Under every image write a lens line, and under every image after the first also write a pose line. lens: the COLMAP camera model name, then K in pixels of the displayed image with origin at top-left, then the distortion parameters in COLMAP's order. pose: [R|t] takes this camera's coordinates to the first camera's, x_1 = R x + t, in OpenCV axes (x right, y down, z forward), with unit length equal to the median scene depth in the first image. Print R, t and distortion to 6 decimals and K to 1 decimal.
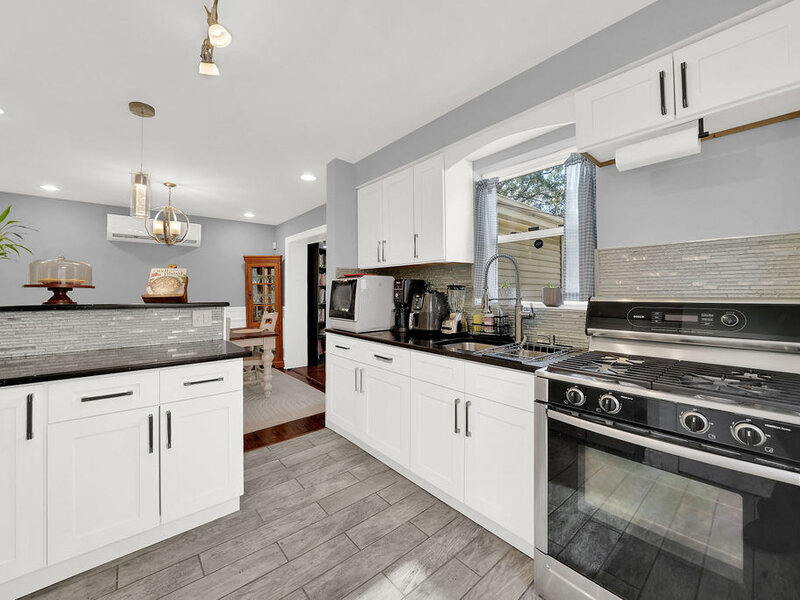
lens RADIAL K [[328.9, 0, 396.6], [0, 328.9, 295.3], [0, 0, 1]] dist [-0.013943, -0.000417]
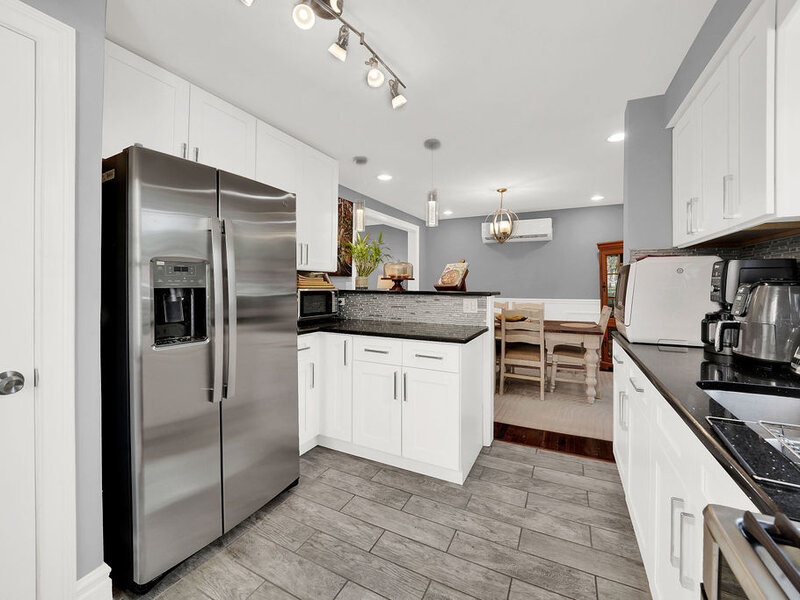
lens RADIAL K [[328.9, 0, 399.5], [0, 328.9, 286.1], [0, 0, 1]] dist [-0.013943, -0.000417]
pose [[0.390048, 0.009305, -0.920747, 0.391667], [-0.012803, 0.999907, 0.004681, 0.000422], [0.920705, 0.009962, 0.390131, 0.352835]]
